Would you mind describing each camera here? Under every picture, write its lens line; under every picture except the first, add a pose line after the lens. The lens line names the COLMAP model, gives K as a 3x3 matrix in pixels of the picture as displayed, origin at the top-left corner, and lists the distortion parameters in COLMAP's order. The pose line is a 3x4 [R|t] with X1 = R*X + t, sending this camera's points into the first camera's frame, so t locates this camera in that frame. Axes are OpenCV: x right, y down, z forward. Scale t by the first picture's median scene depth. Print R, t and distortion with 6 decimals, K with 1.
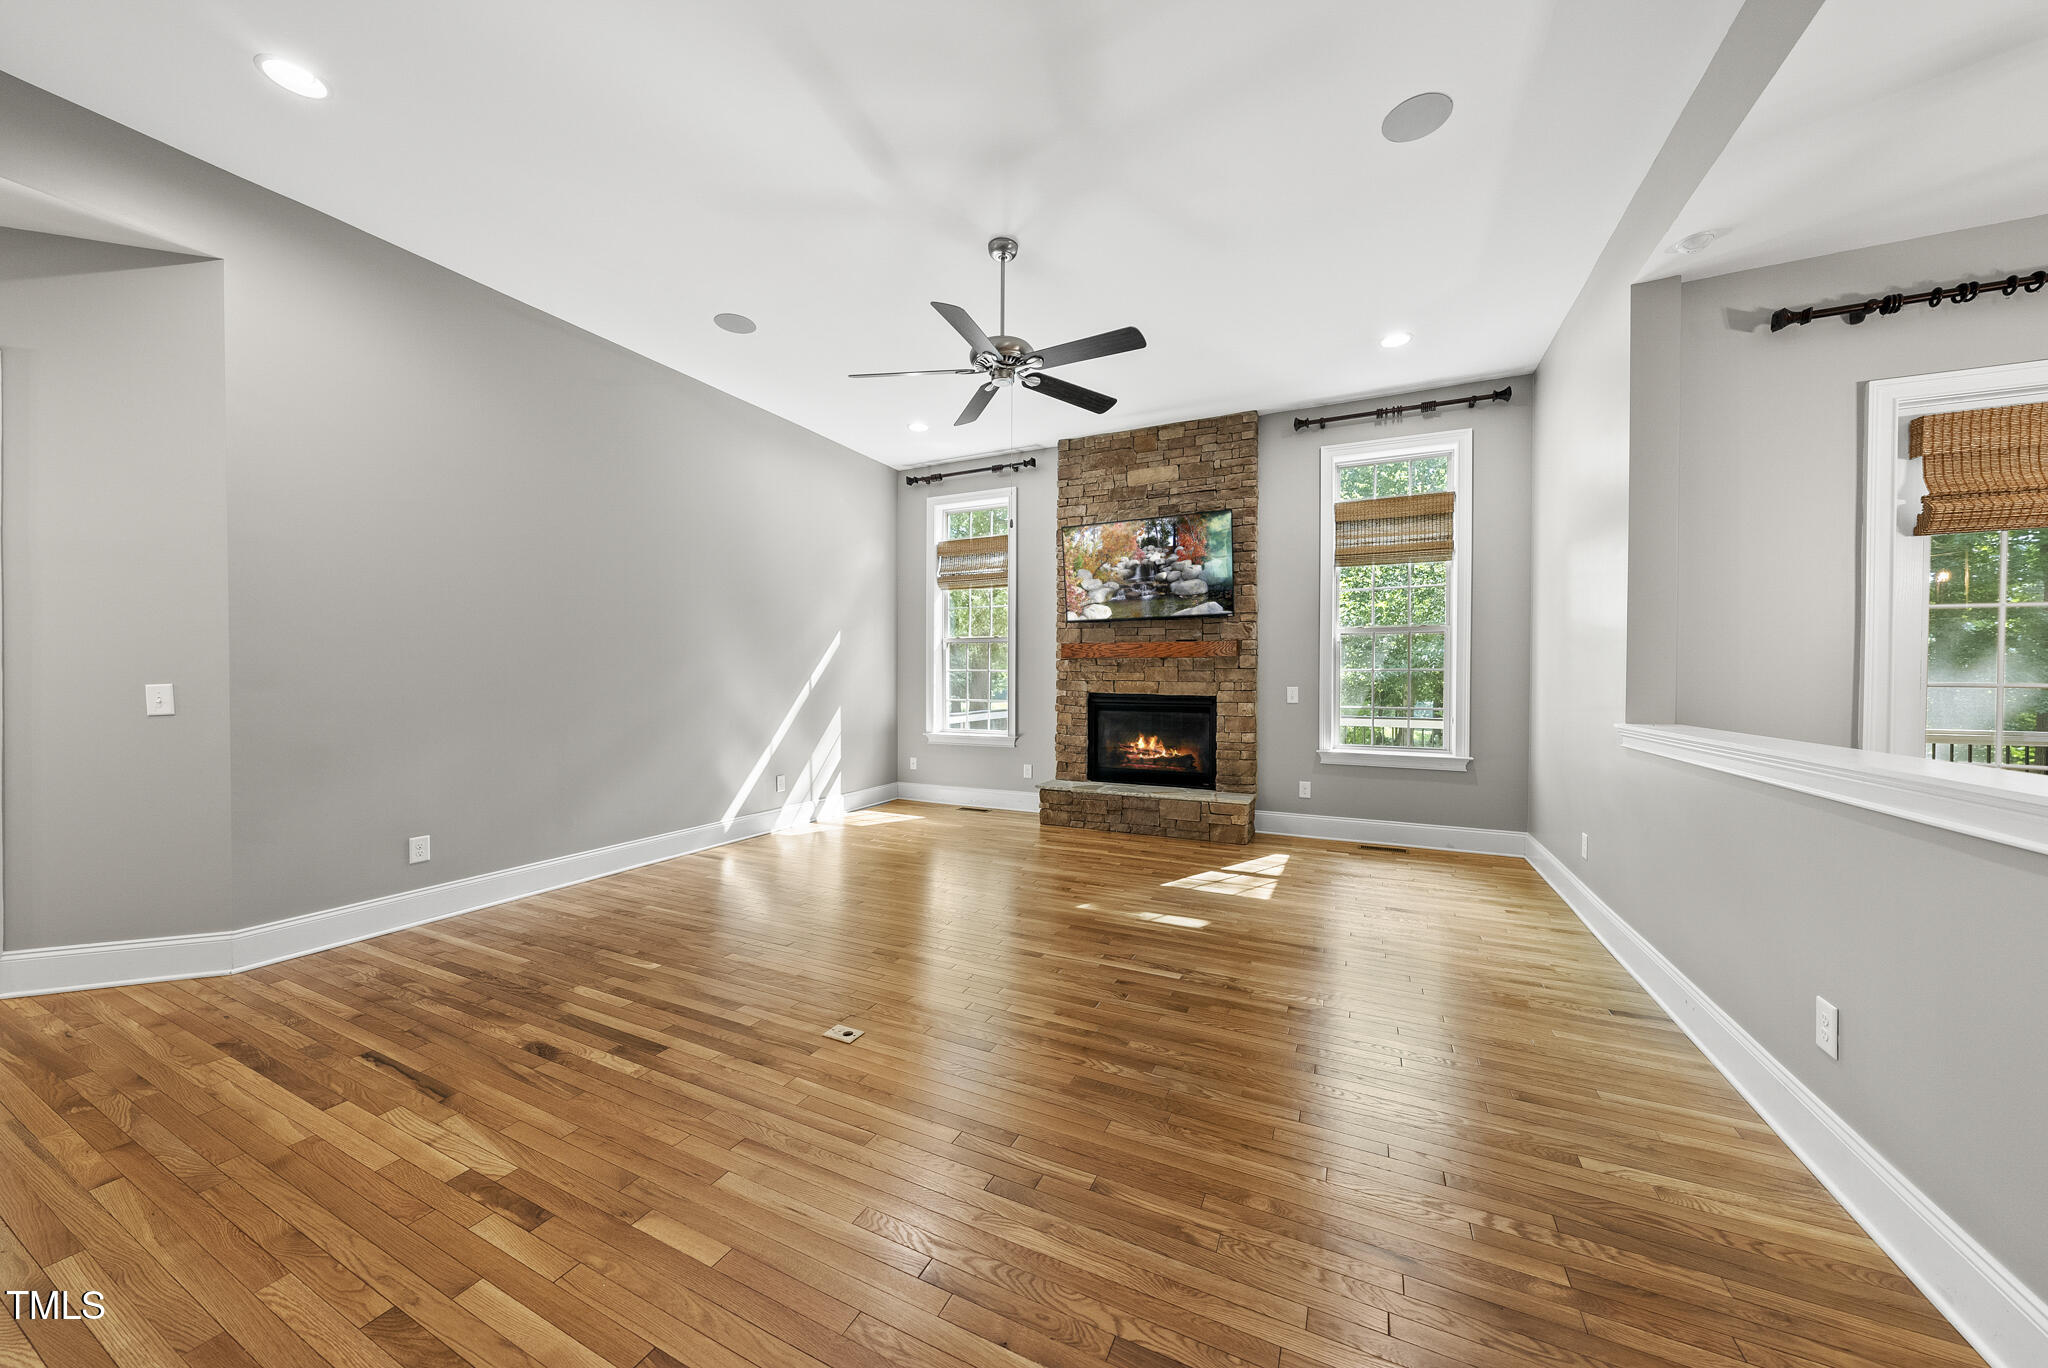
lens RADIAL K [[697.9, 0, 1033.4], [0, 697.9, 686.0], [0, 0, 1]] dist [-0.003693, 0.000771]
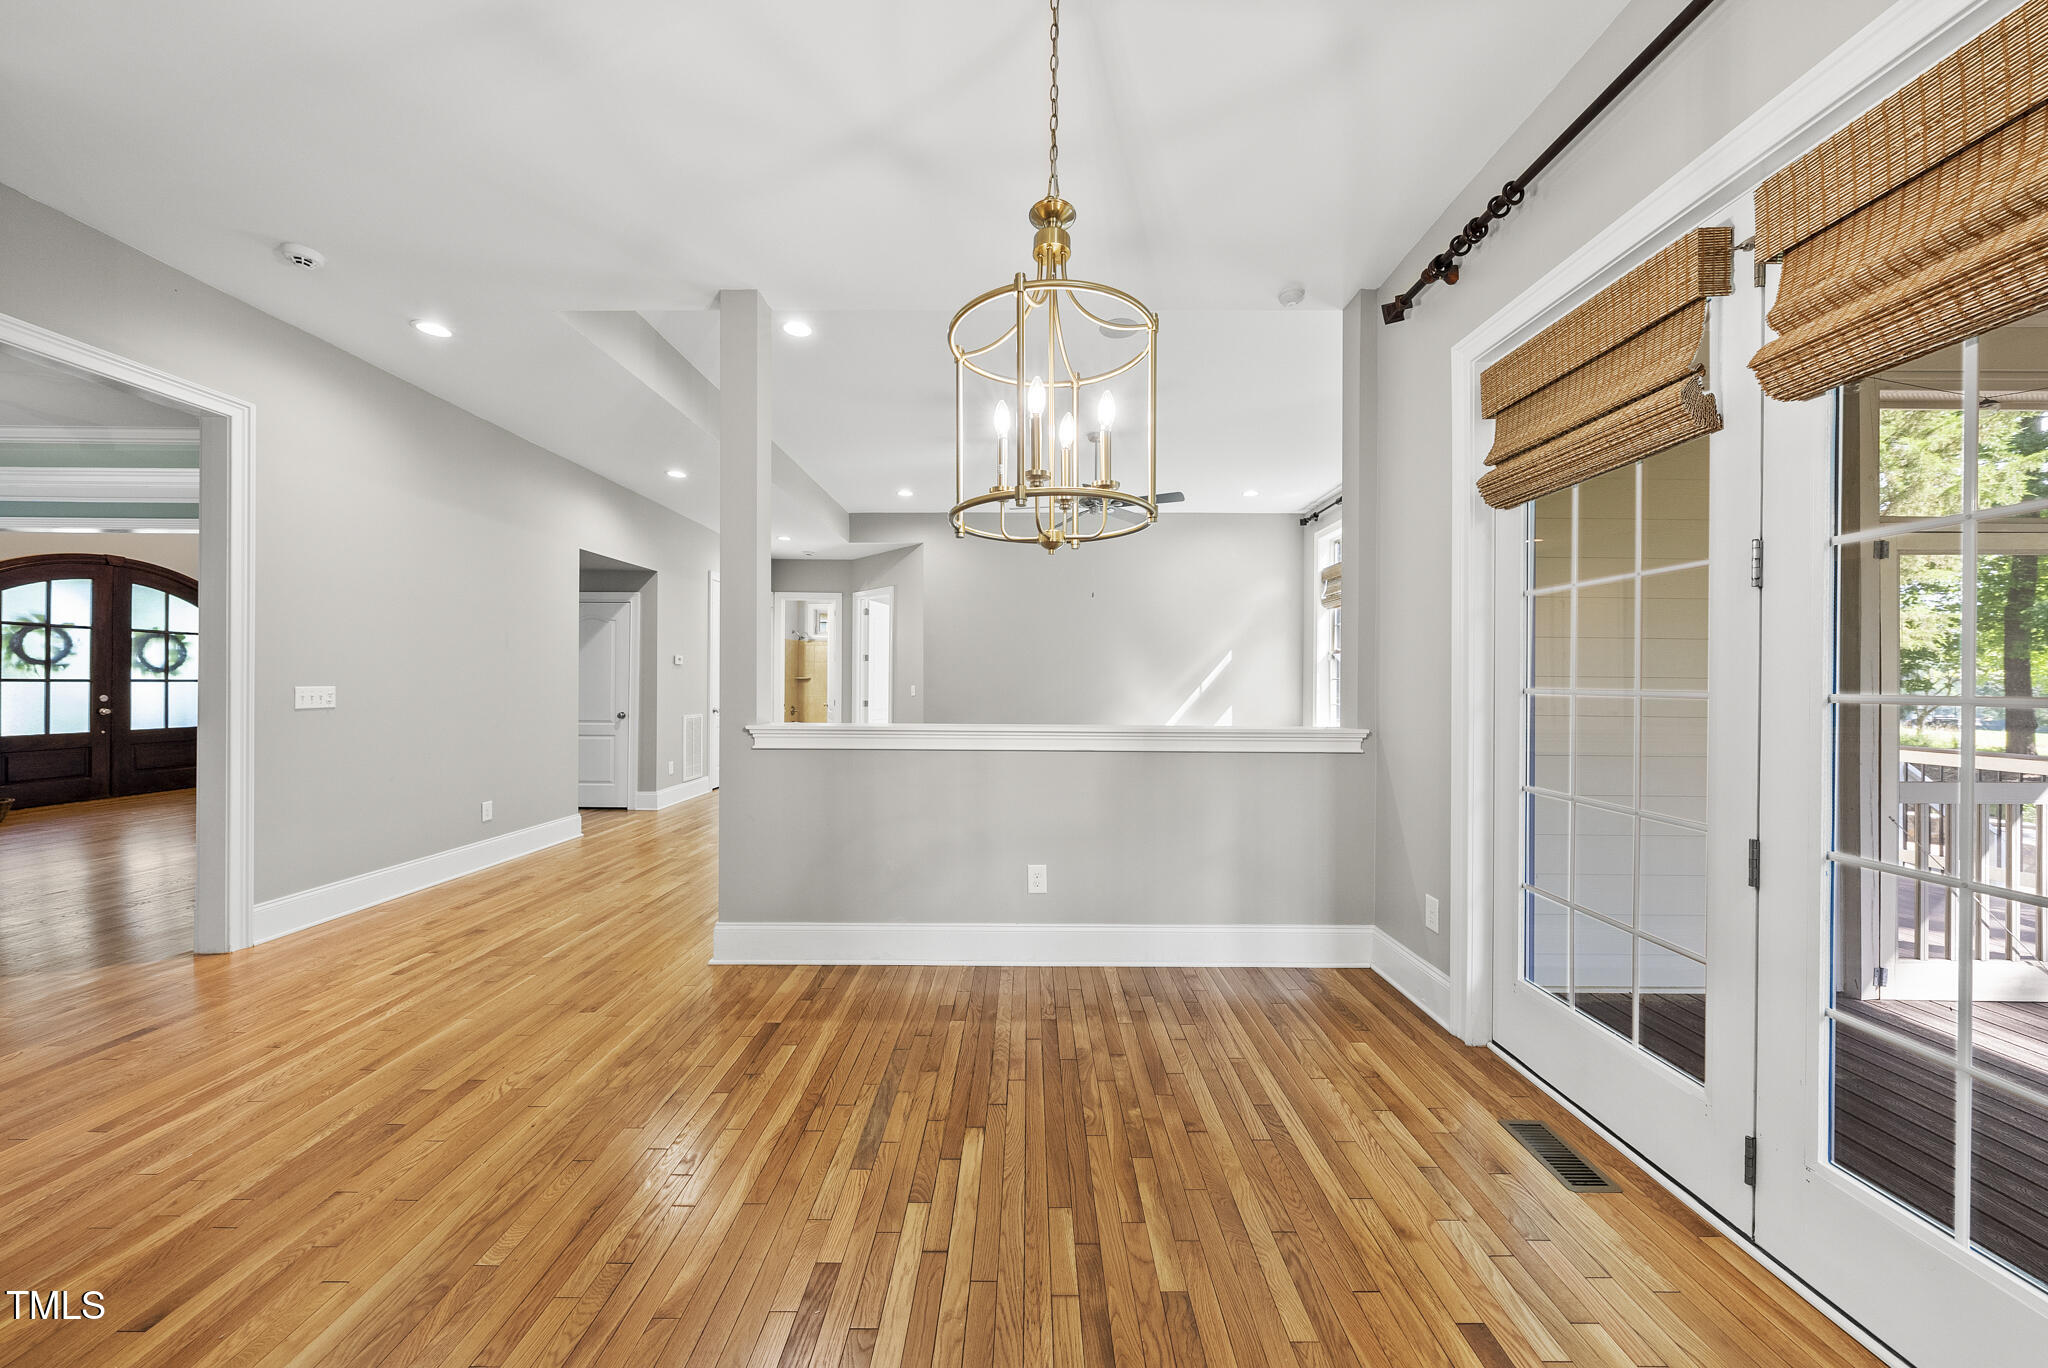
lens RADIAL K [[697.9, 0, 1023.8], [0, 697.9, 684.1], [0, 0, 1]] dist [-0.003693, 0.000771]
pose [[0.422038, -0.000290, -0.906578, 1.002590], [-0.012609, 0.999901, -0.006190, 0.001855], [0.906491, 0.014043, 0.421992, 0.076181]]
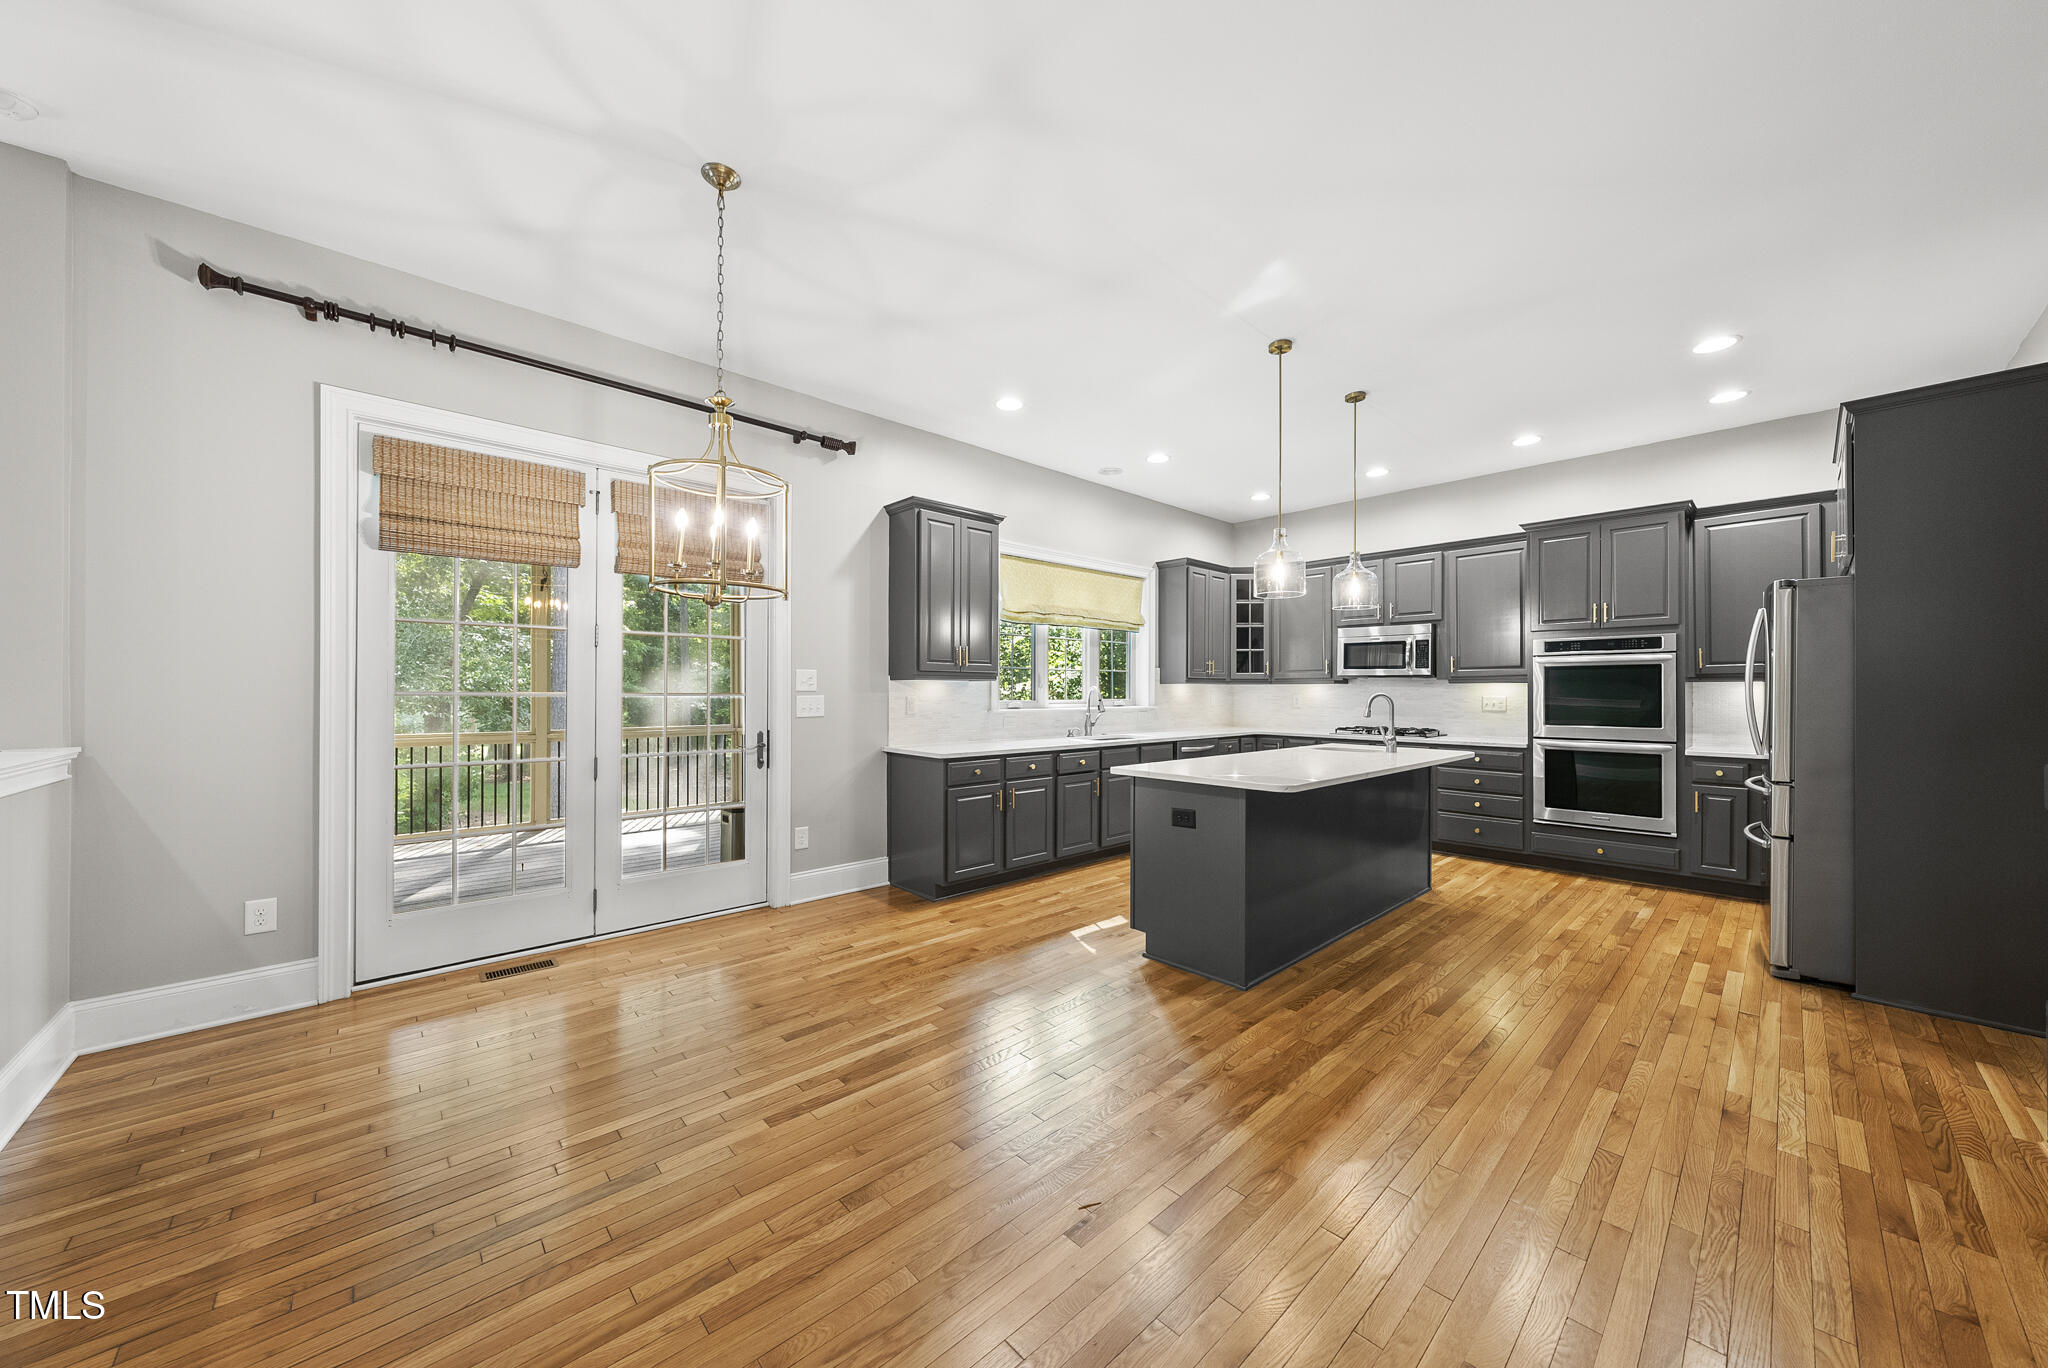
lens RADIAL K [[697.9, 0, 1031.5], [0, 697.9, 691.5], [0, 0, 1]] dist [-0.003693, 0.000771]
pose [[0.373514, -0.002963, 0.927620, 0.377970], [0.008842, 0.999961, -0.000366, 0.002670], [-0.927582, 0.008338, 0.373526, -0.164866]]
